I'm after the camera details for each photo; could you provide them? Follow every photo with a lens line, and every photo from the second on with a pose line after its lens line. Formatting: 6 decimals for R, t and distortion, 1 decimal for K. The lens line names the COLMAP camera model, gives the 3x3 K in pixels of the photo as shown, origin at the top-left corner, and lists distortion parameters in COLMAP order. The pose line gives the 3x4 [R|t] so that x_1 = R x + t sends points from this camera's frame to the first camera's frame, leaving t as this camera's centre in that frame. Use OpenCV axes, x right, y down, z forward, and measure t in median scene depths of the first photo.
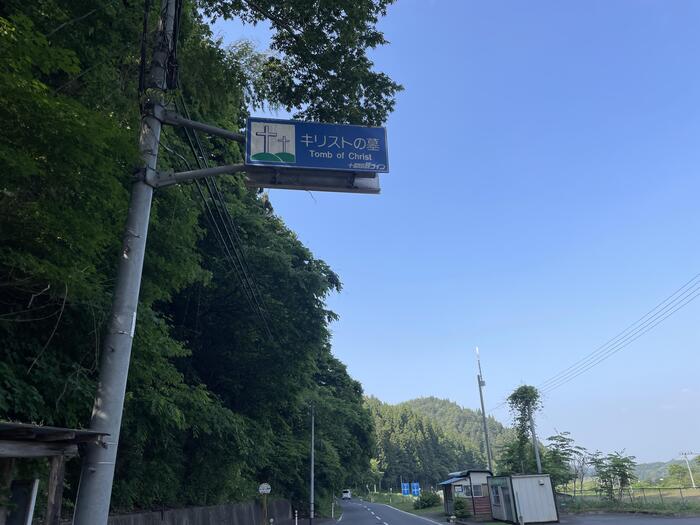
lens RADIAL K [[531.7, 0, 350.0], [0, 531.7, 262.5], [0, 0, 1]] dist [0.052496, -0.000094]
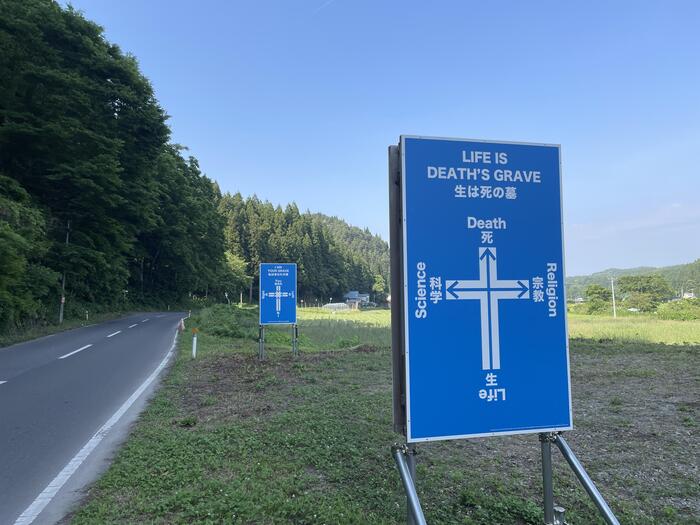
lens RADIAL K [[531.7, 0, 350.0], [0, 531.7, 262.5], [0, 0, 1]] dist [0.052496, -0.000094]
pose [[0.976466, 0.037726, 0.212347, 0.026268], [-0.103256, 0.946183, 0.306717, 0.105187], [-0.189348, -0.321425, 0.927811, 0.243241]]
